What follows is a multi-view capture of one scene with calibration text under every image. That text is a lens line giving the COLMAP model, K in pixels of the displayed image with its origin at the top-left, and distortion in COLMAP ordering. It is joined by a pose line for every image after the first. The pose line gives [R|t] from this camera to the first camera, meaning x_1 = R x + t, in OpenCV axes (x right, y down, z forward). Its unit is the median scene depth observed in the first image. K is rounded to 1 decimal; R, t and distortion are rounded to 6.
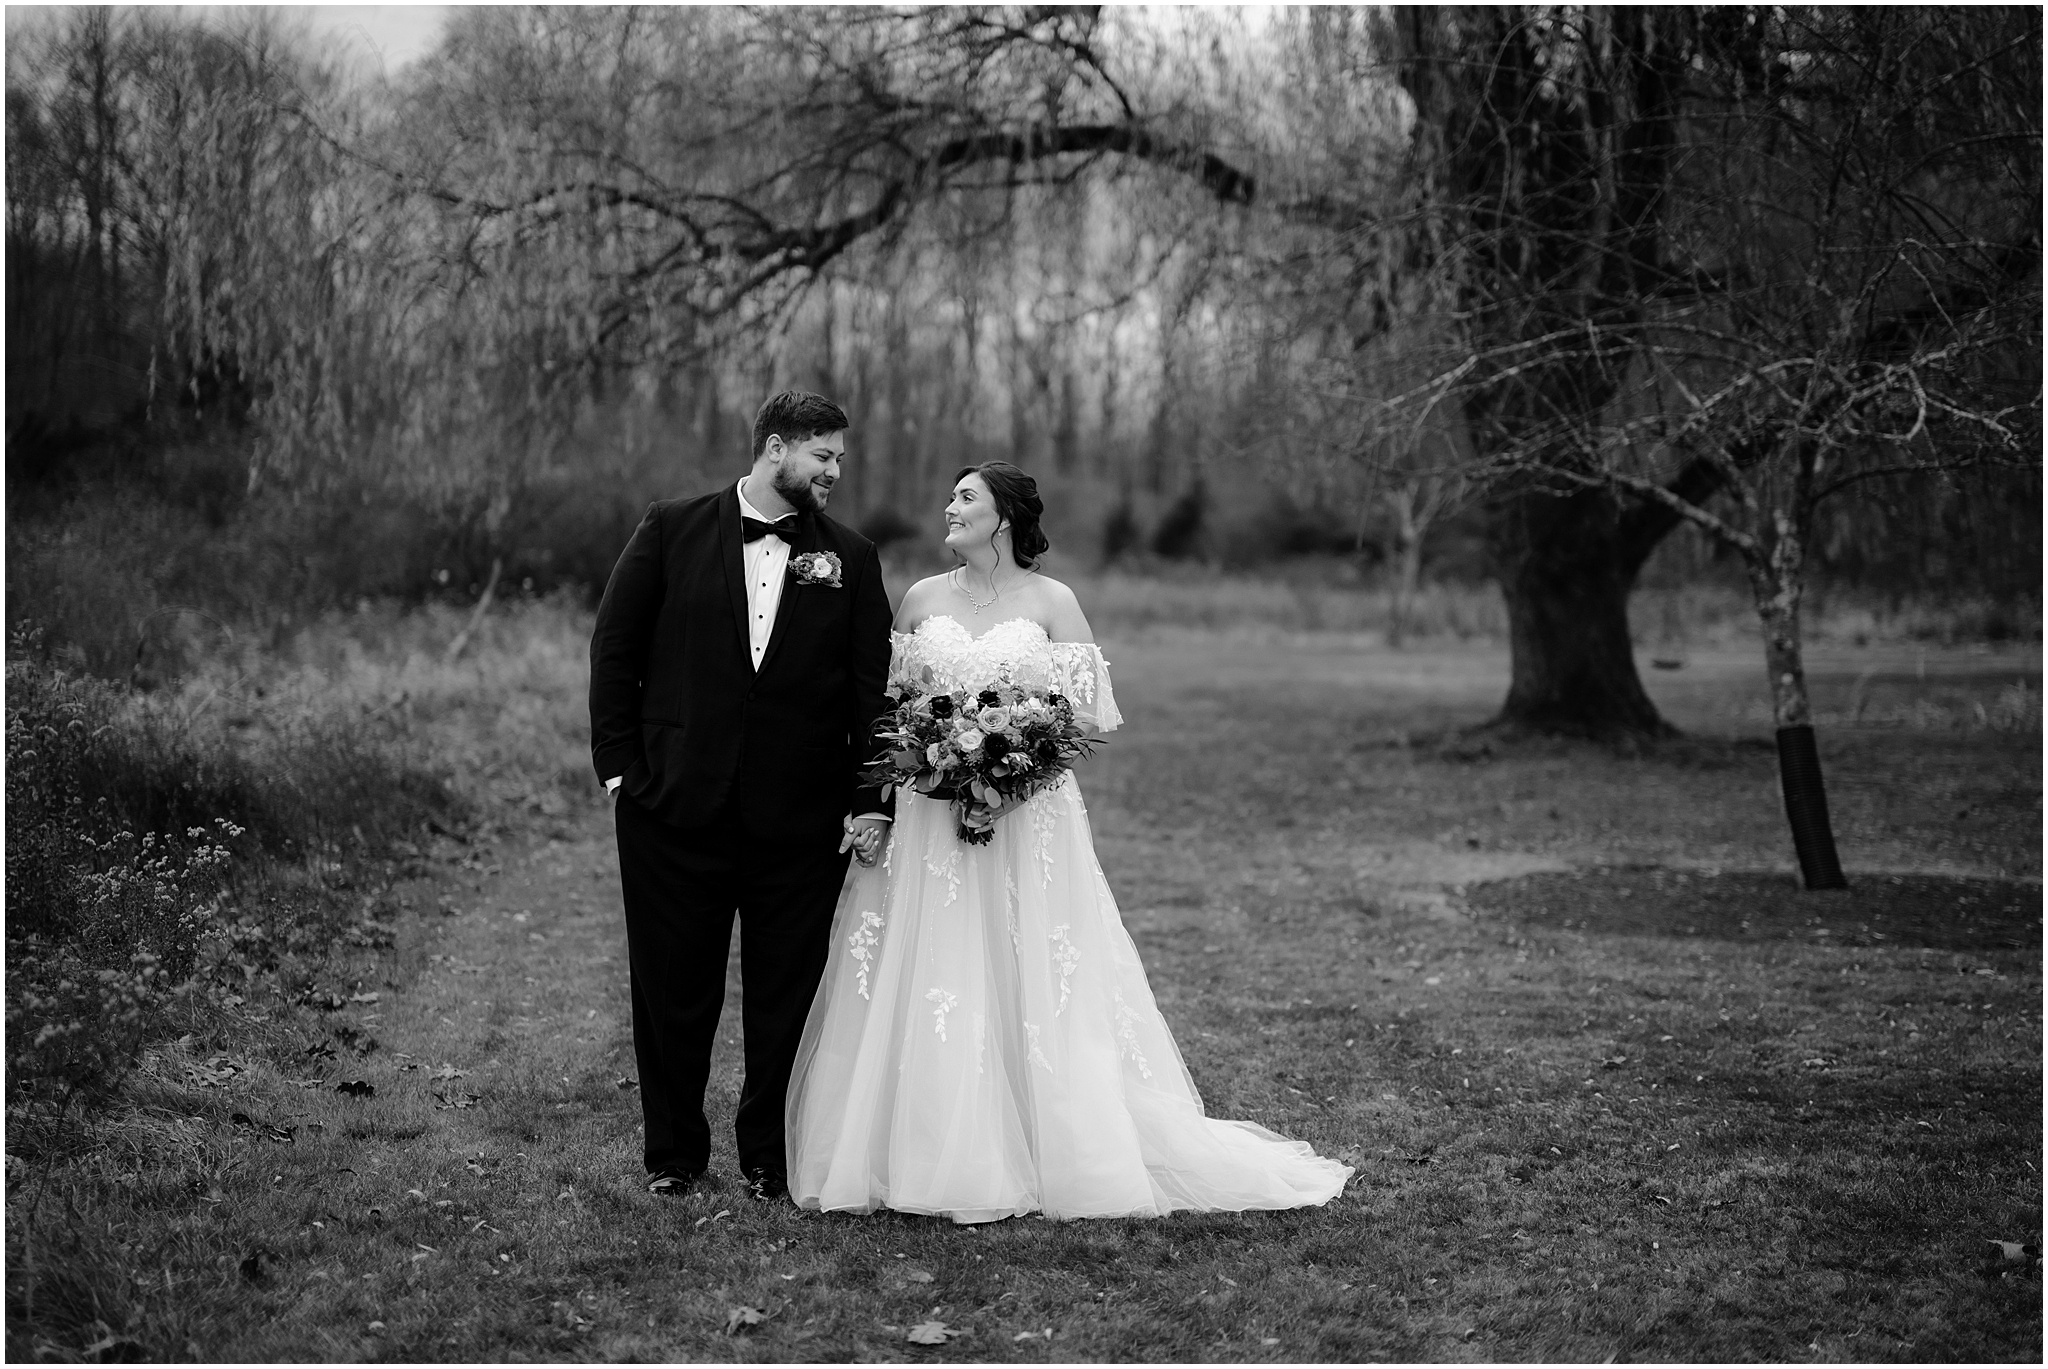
lens RADIAL K [[2807.2, 0, 1024.0], [0, 2807.2, 684.5], [0, 0, 1]] dist [-0.000405, 0.005342]
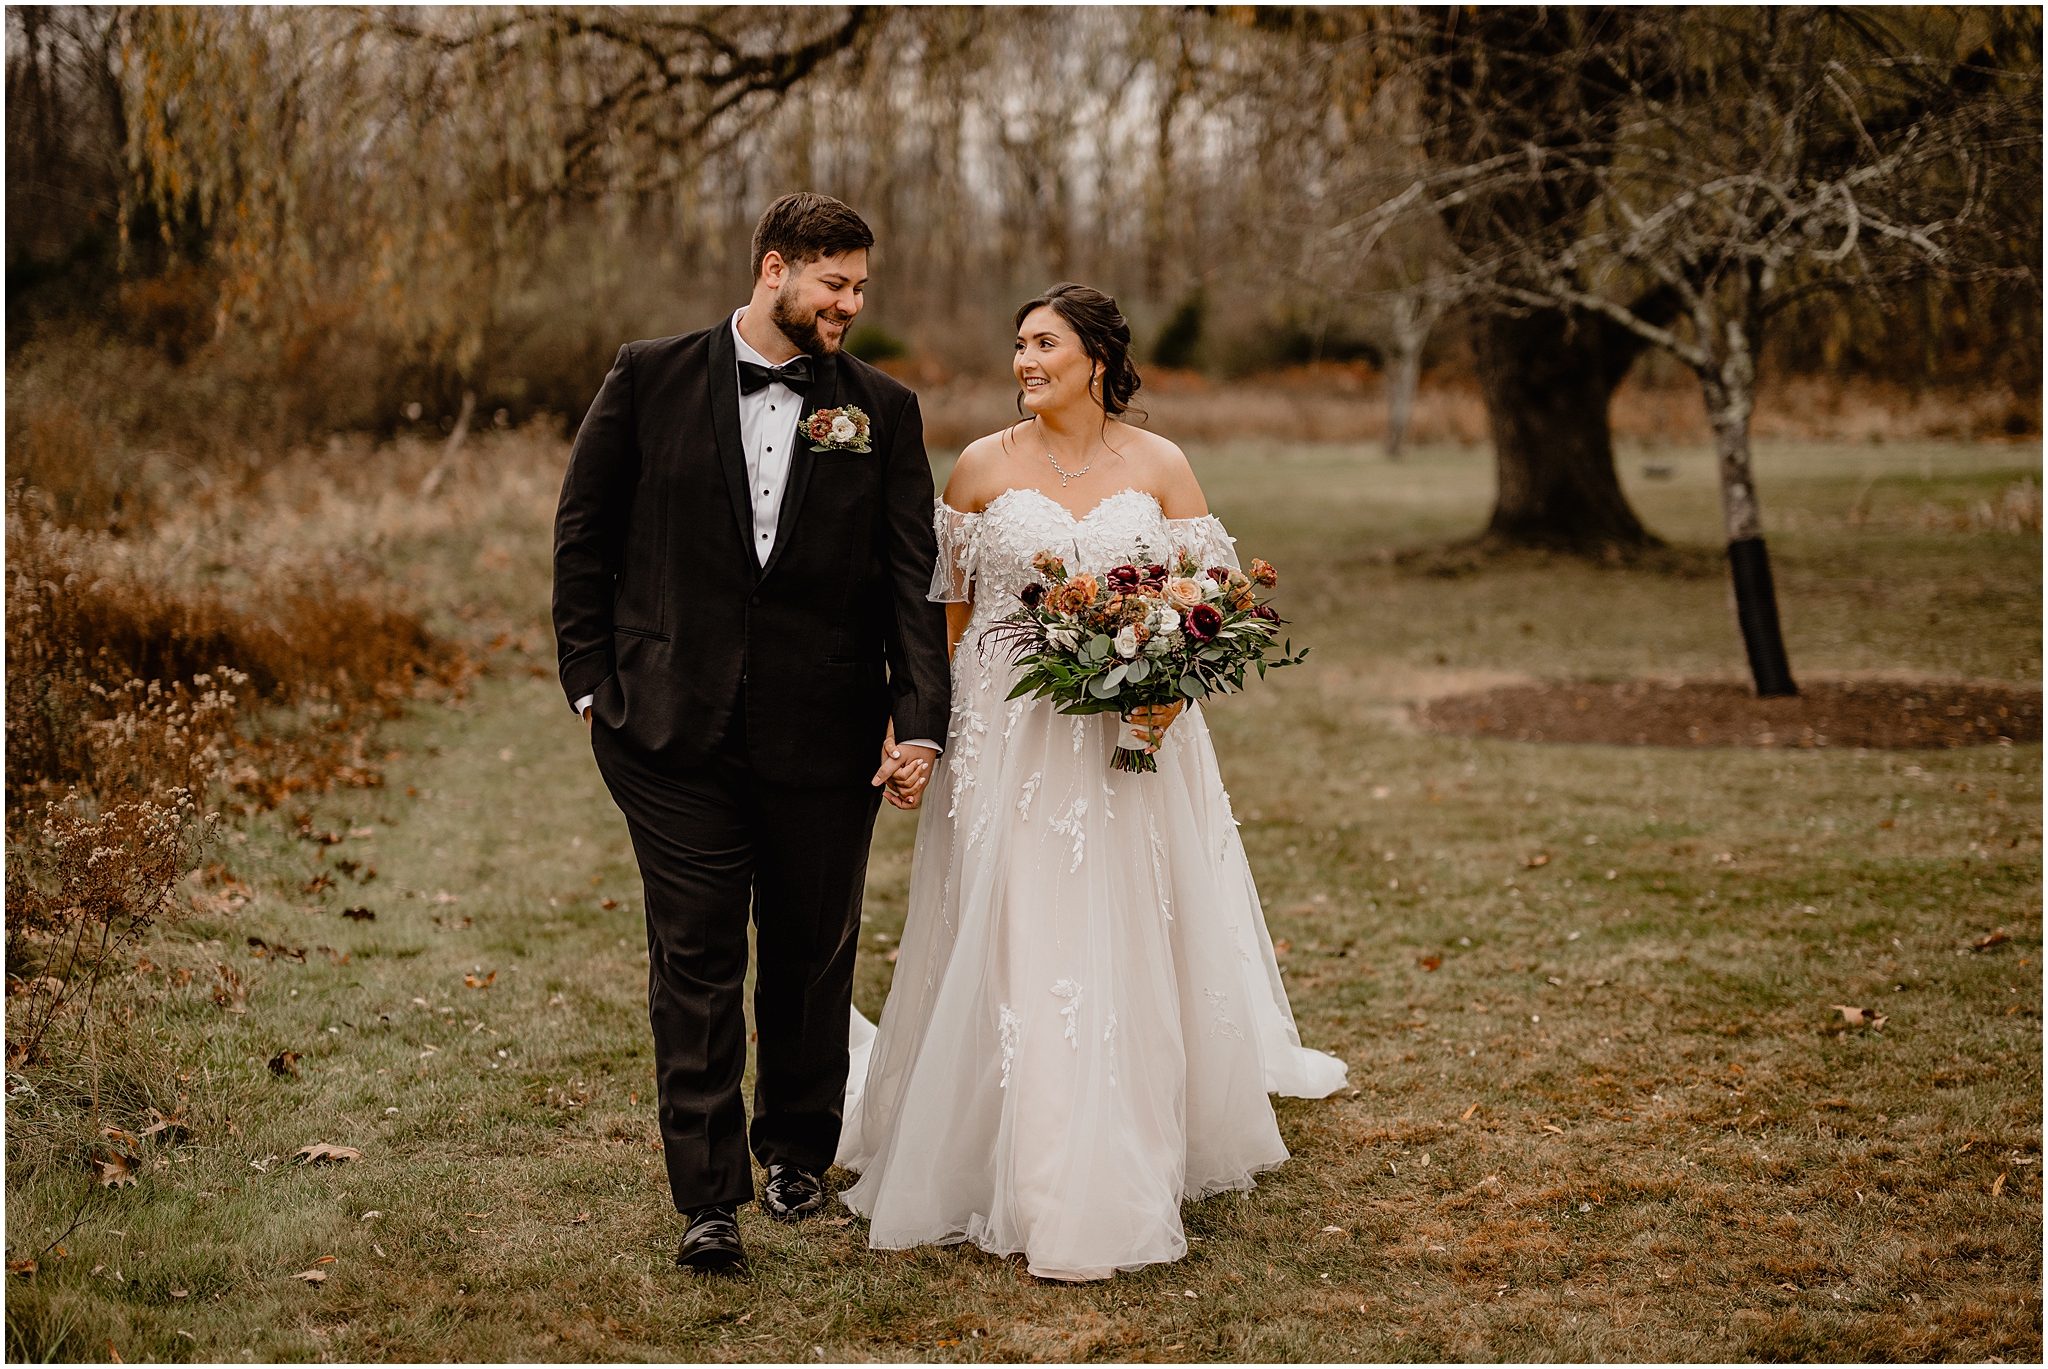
lens RADIAL K [[2934.4, 0, 1024.0], [0, 2934.4, 684.5], [0, 0, 1]] dist [-0.016860, -0.001125]
pose [[0.999700, -0.024453, -0.001307, 0.011834], [0.024487, 0.997793, 0.061714, -0.003995], [-0.000205, -0.061727, 0.998093, -0.066842]]
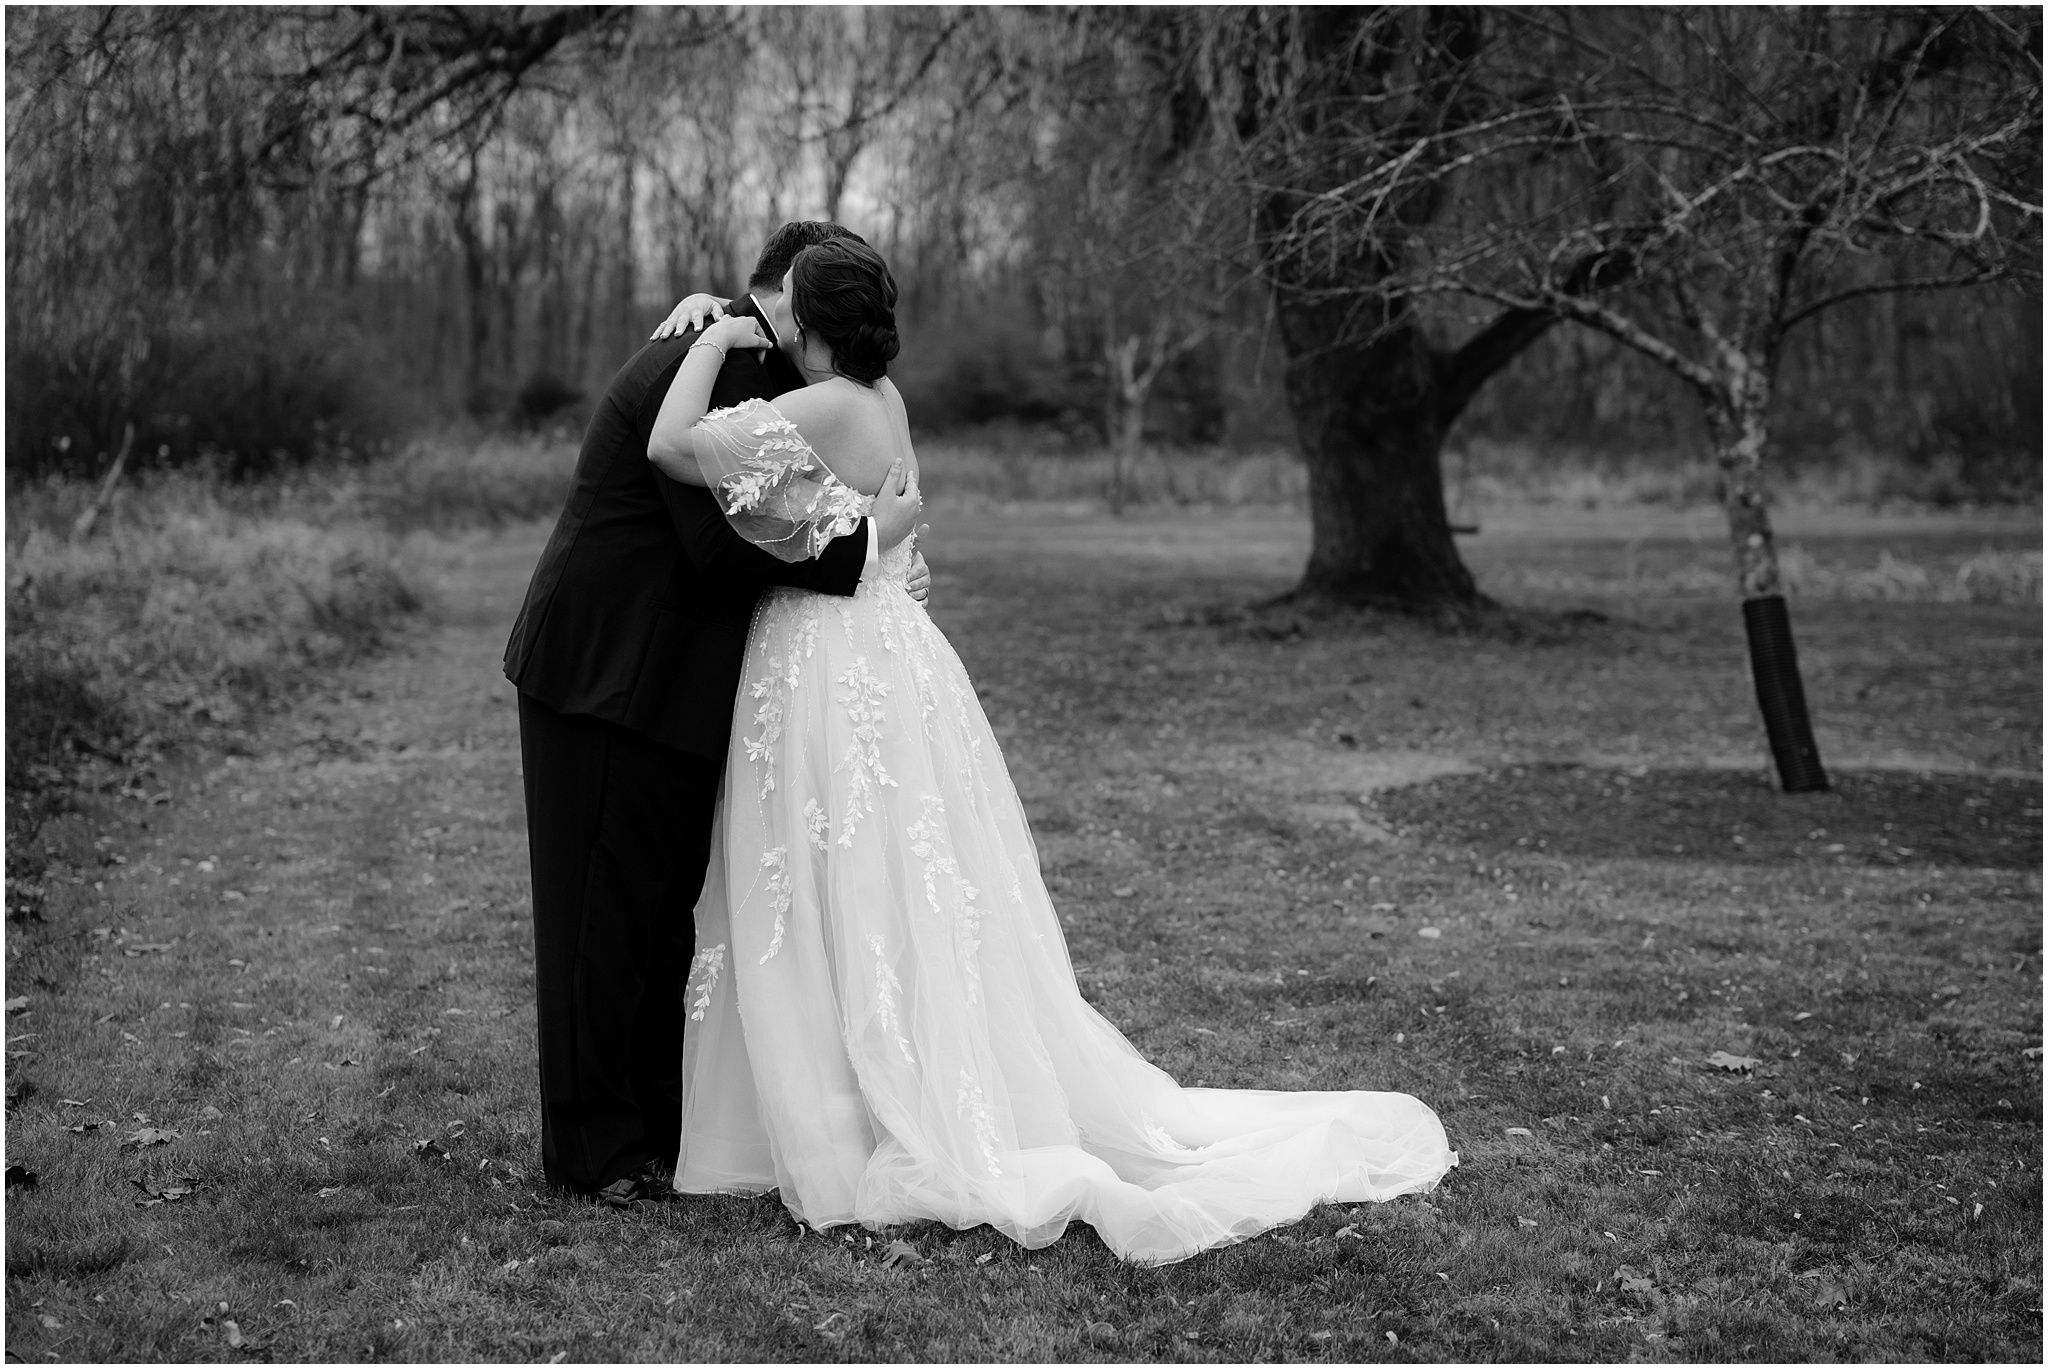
lens RADIAL K [[2891.9, 0, 1025.8], [0, 2891.9, 635.1], [0, 0, 1]] dist [0.006433, 0.015695]
pose [[0.992838, -0.014005, 0.118641, -0.045484], [0.010867, 0.999575, 0.027050, 0.000464], [-0.118969, -0.025567, 0.992569, 0.171228]]
